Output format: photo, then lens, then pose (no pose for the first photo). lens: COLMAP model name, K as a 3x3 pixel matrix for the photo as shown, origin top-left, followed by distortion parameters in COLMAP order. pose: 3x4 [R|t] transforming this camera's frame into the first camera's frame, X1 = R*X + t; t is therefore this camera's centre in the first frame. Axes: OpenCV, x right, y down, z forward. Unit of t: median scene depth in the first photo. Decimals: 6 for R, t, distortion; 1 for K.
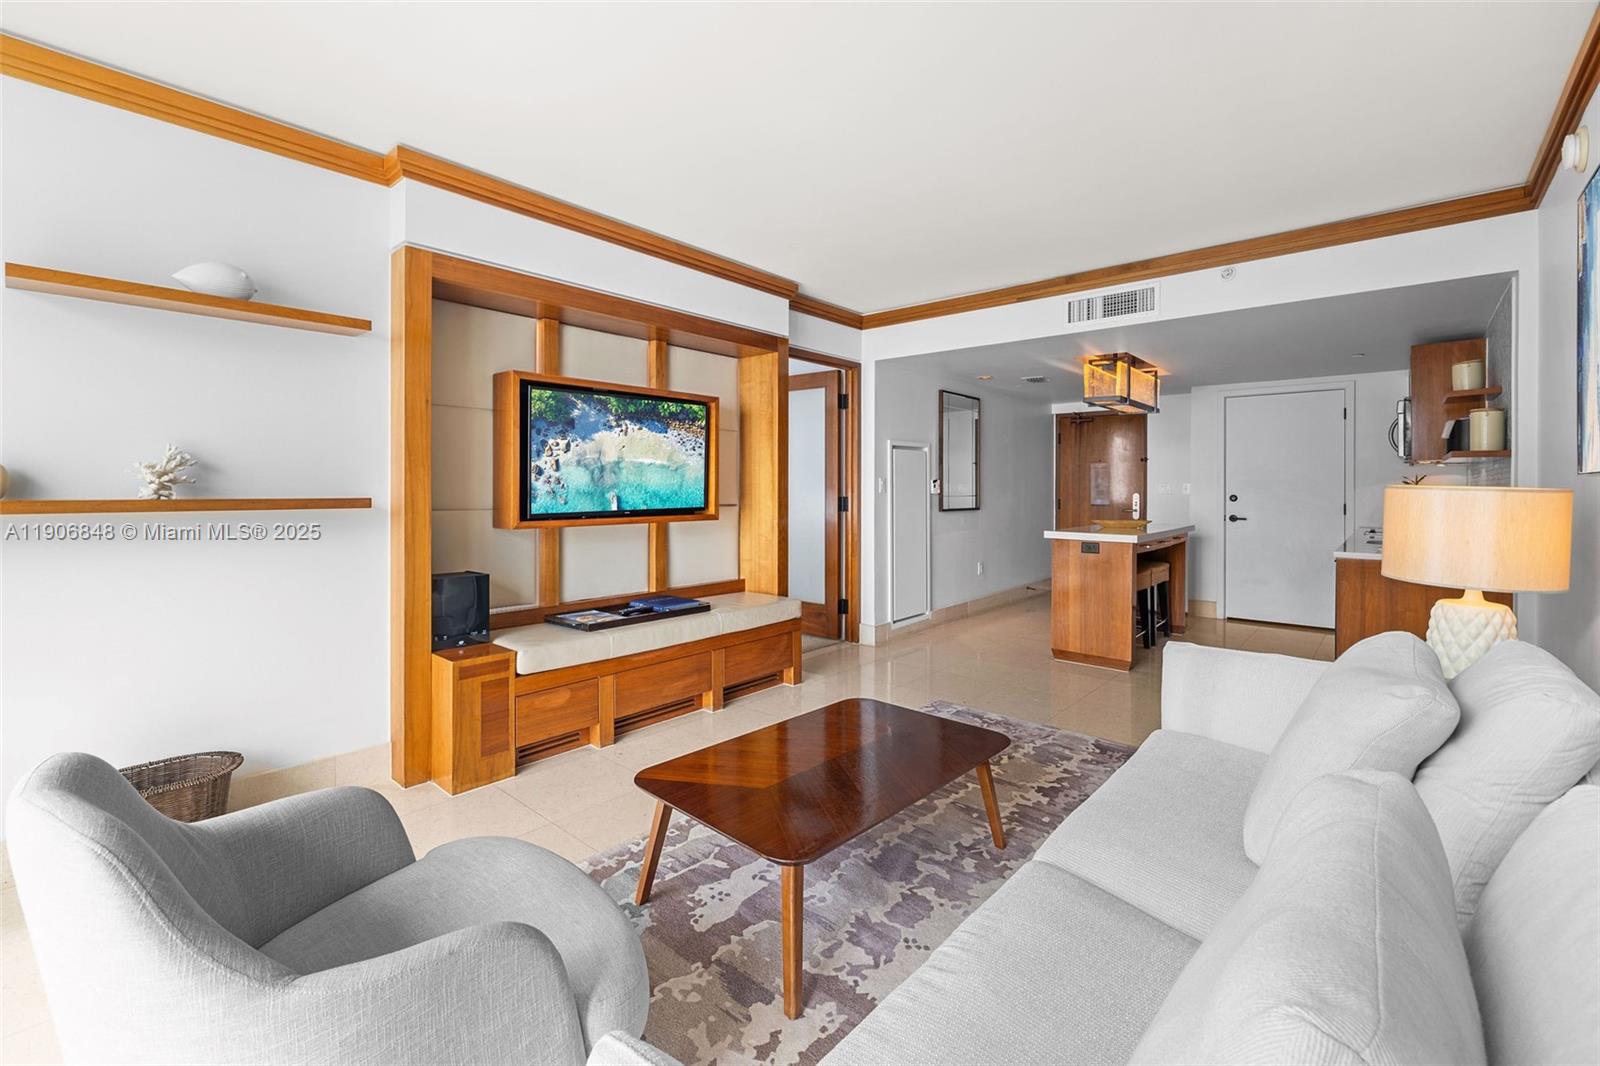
lens RADIAL K [[683.2, 0, 795.1], [0, 683.2, 486.4], [0, 0, 1]] dist [-0.001414, -0.000222]
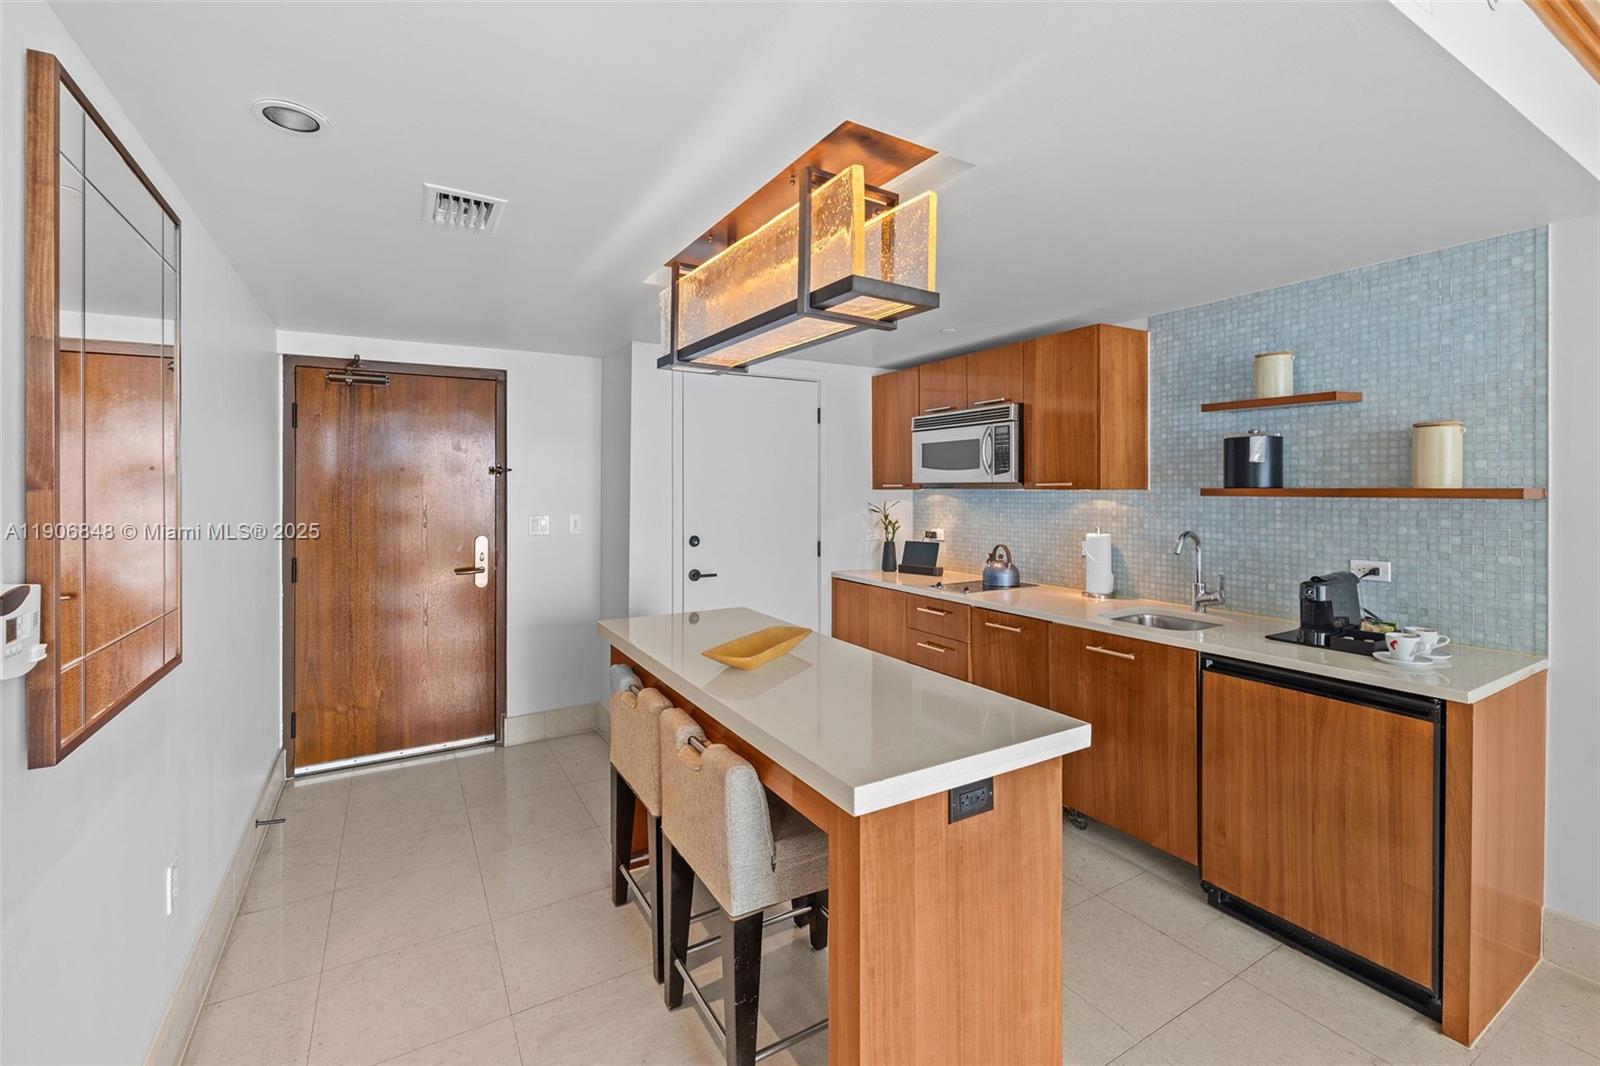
lens RADIAL K [[683.2, 0, 795.1], [0, 683.2, 486.4], [0, 0, 1]] dist [-0.001414, -0.000222]
pose [[0.302268, -0.000850, 0.953223, 0.165762], [0.006132, 0.999981, -0.001052, -0.047697], [-0.953203, 0.006163, 0.302268, 1.200002]]
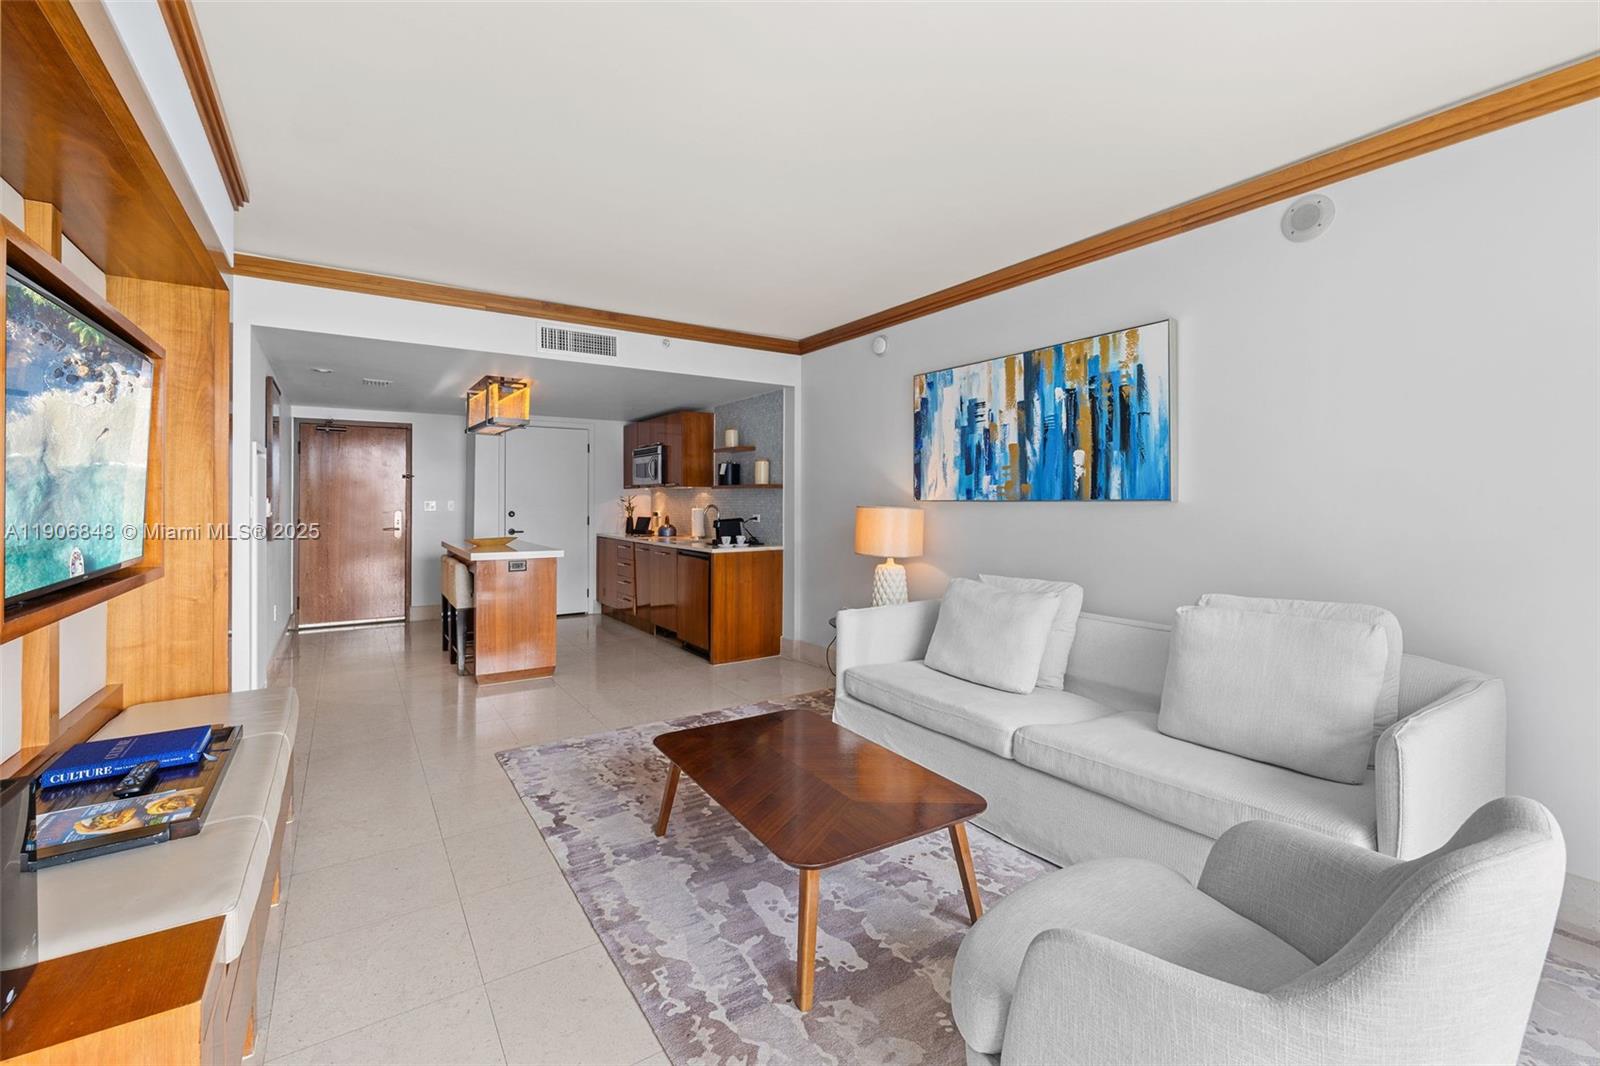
lens RADIAL K [[683.2, 0, 795.1], [0, 683.2, 486.4], [0, 0, 1]] dist [-0.001414, -0.000222]
pose [[0.253775, 0.020986, 0.967036, -0.552125], [0.000265, 0.999763, -0.021766, -0.006917], [-0.967263, 0.005780, 0.253709, 0.416184]]
